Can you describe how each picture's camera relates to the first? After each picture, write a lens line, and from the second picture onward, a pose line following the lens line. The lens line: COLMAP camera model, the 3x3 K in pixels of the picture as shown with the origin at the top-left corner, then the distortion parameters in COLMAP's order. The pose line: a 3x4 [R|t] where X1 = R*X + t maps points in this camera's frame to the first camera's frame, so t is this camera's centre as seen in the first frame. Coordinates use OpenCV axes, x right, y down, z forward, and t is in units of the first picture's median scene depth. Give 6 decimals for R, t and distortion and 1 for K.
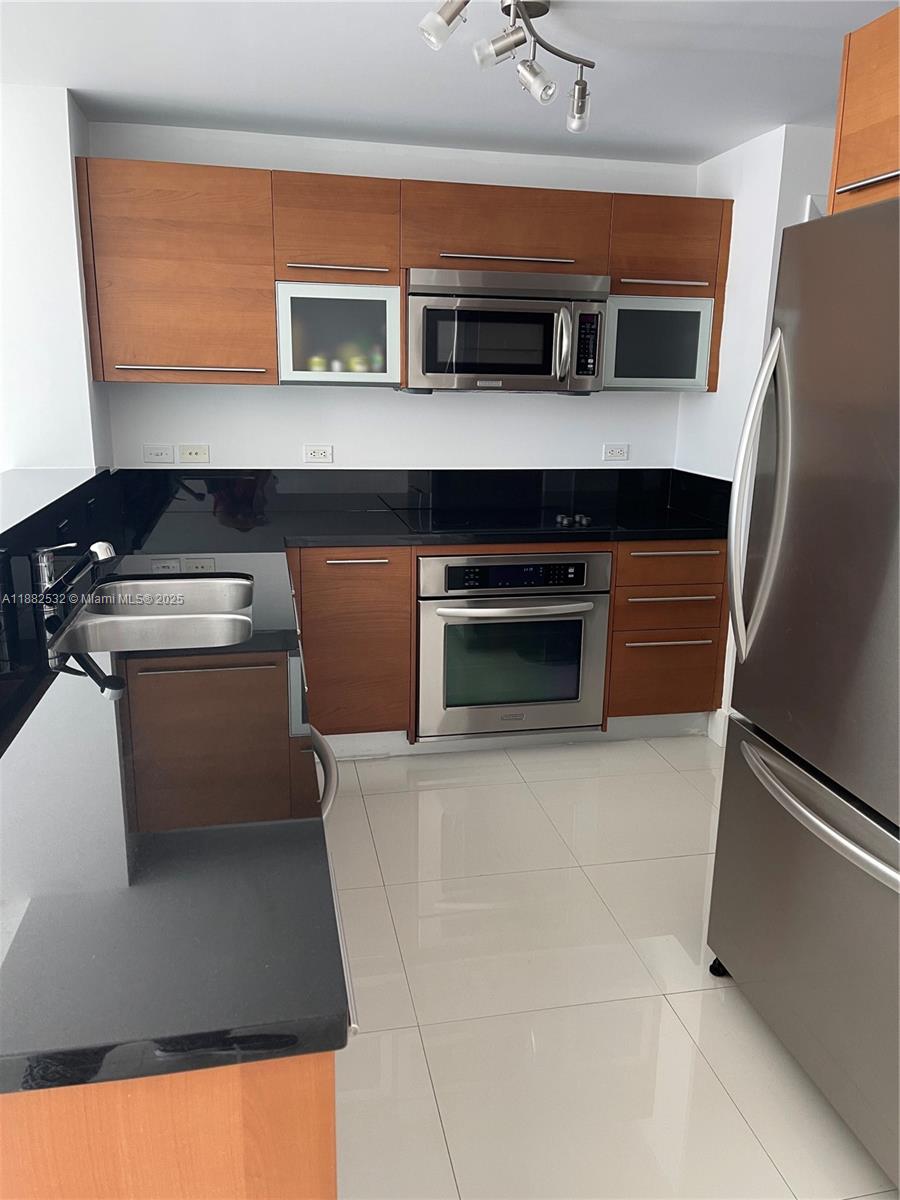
lens RADIAL K [[924.0, 0, 452.3], [0, 924.0, 615.6], [0, 0, 1]] dist [0.051457, -0.058641]
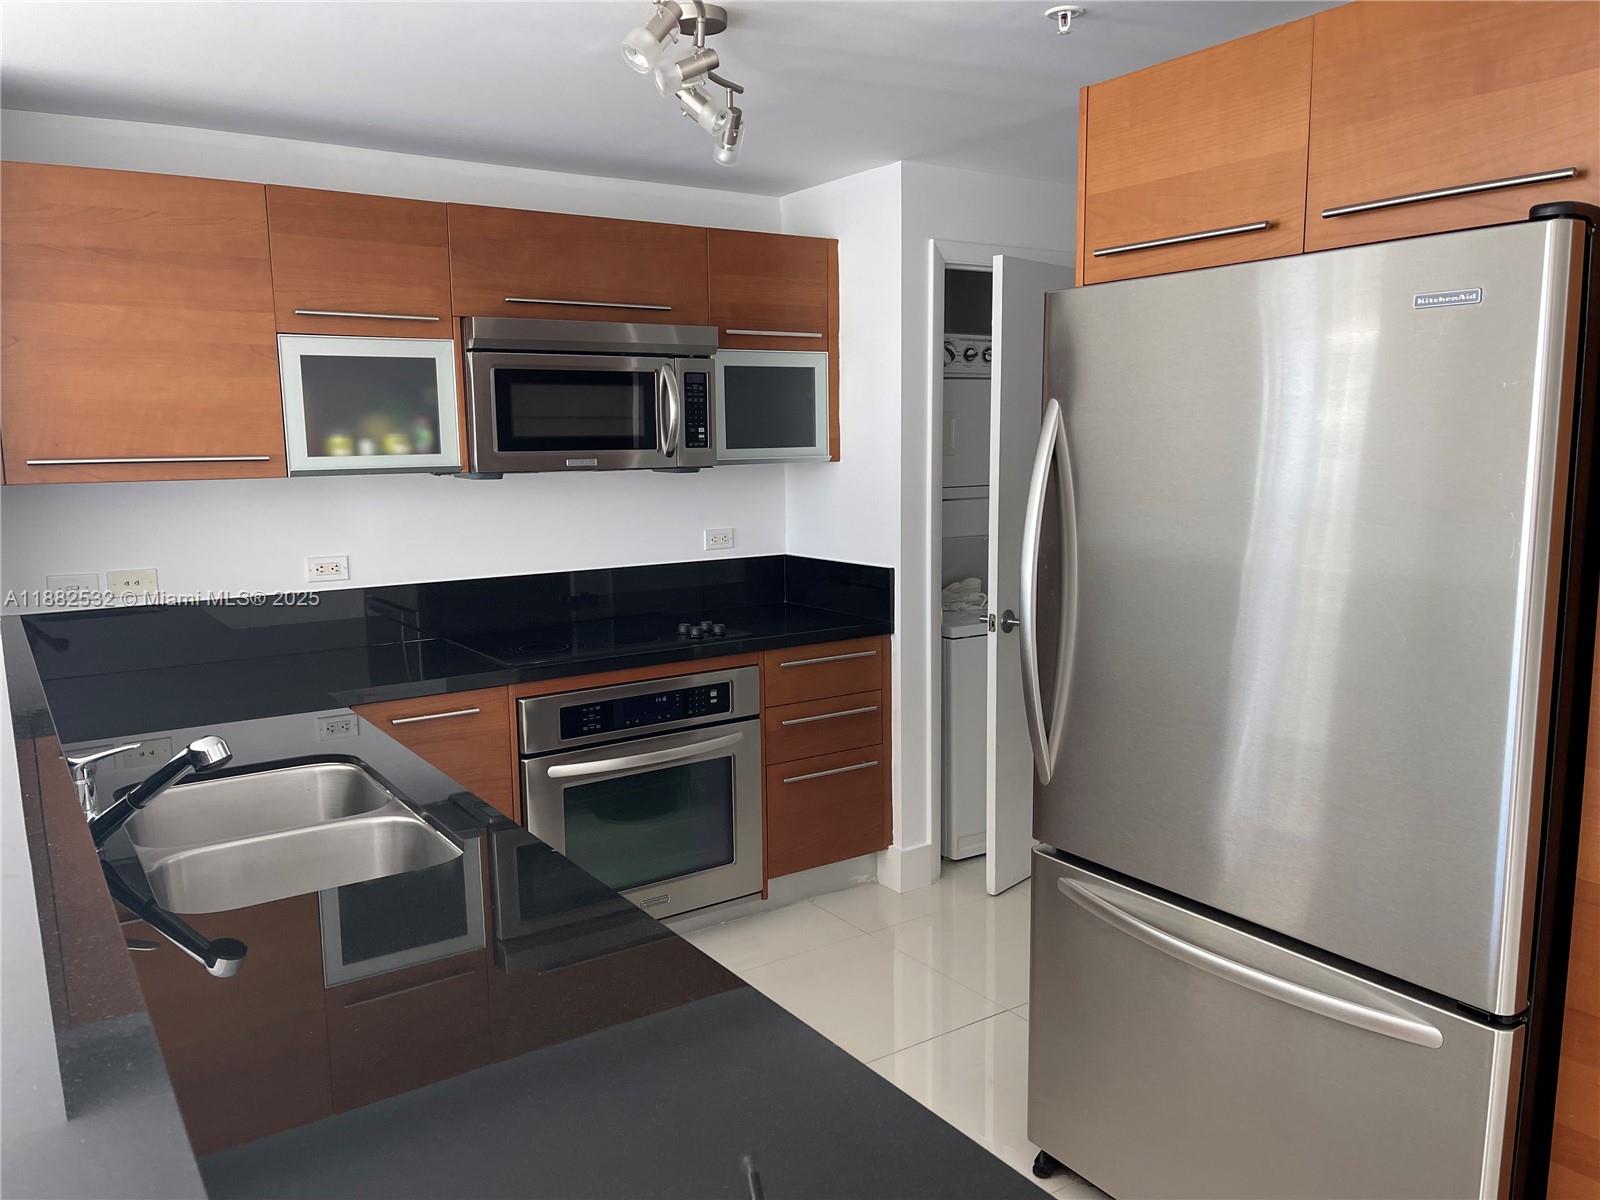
lens RADIAL K [[1237.4, 0, 800.0], [0, 1237.4, 600.0], [0, 0, 1]] dist [0.095776, -0.121262]
pose [[0.925007, -0.083601, 0.370638, -0.182003], [0.125956, 0.987803, -0.091542, -0.022744], [-0.358465, 0.131361, 0.924255, 0.006951]]
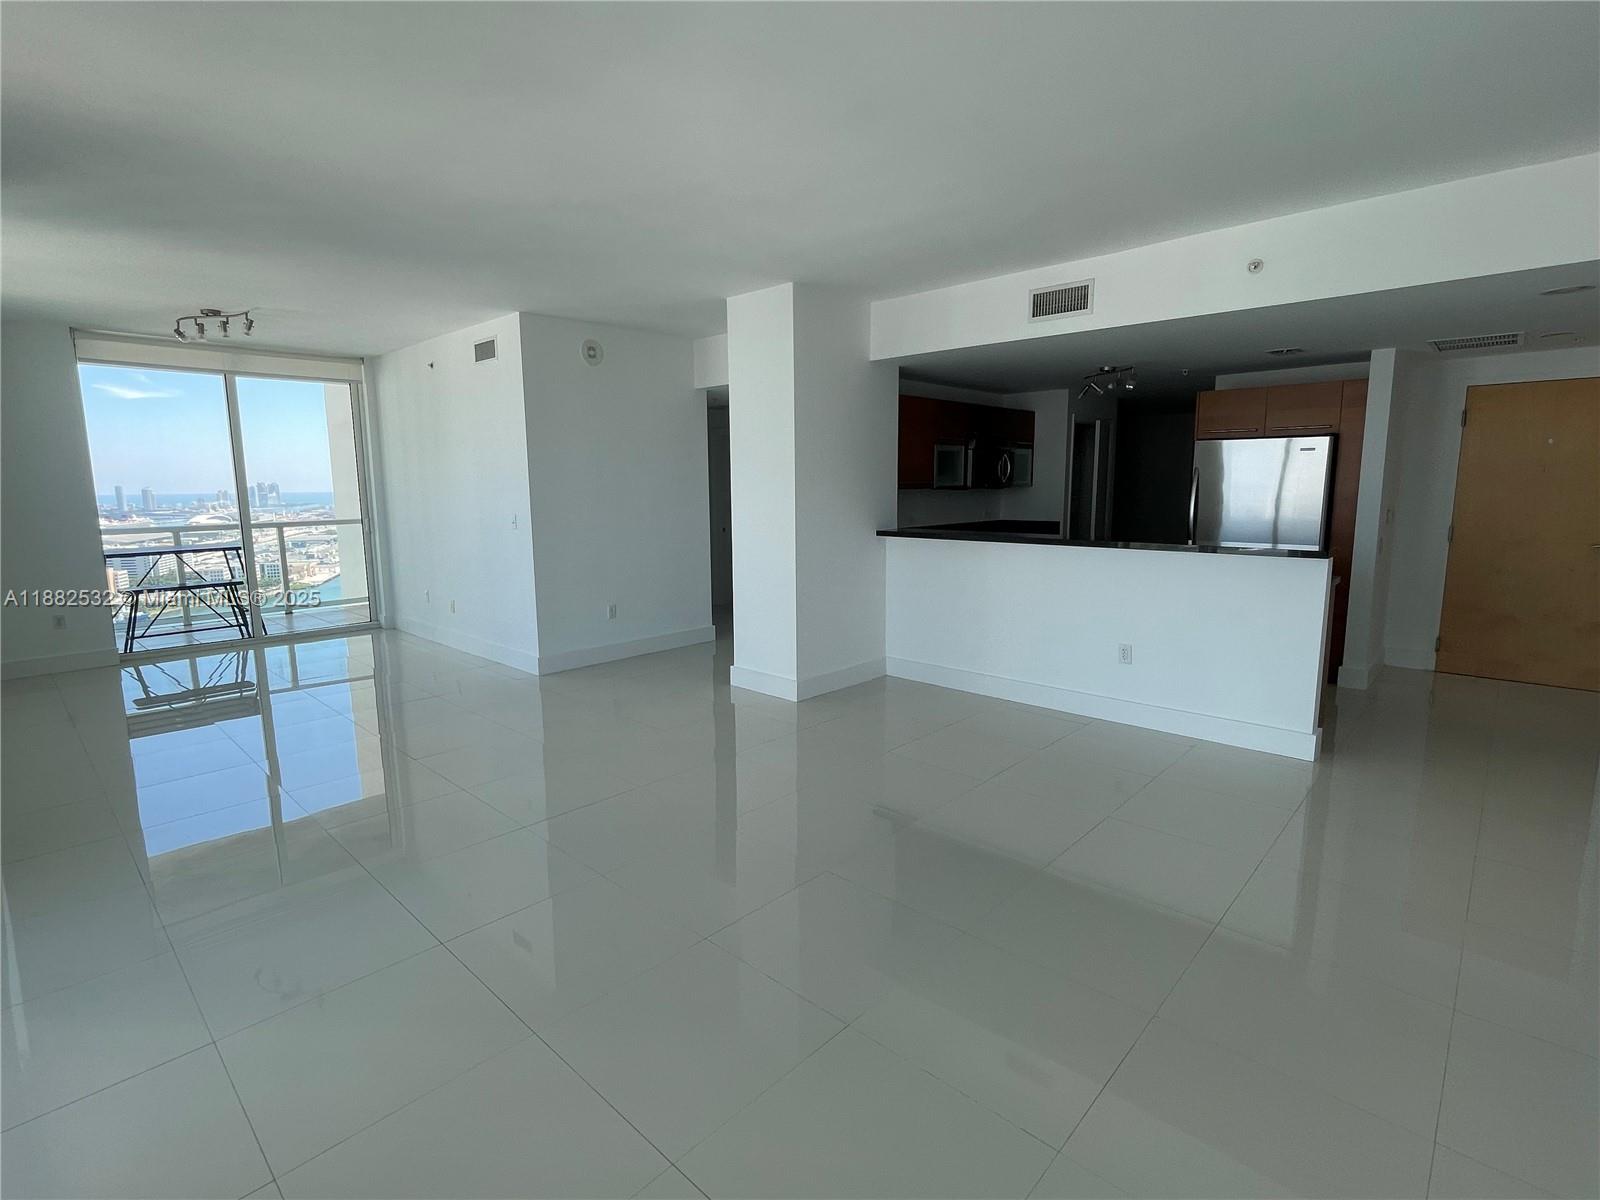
lens RADIAL K [[774.4, 0, 806.9], [0, 774.4, 593.5], [0, 0, 1]] dist [0.001561, 0.000426]
pose [[0.816963, -0.109823, 0.566137, -1.478552], [0.170783, 0.983738, -0.055616, 0.051771], [-0.550822, 0.142122, 0.822433, -0.324467]]
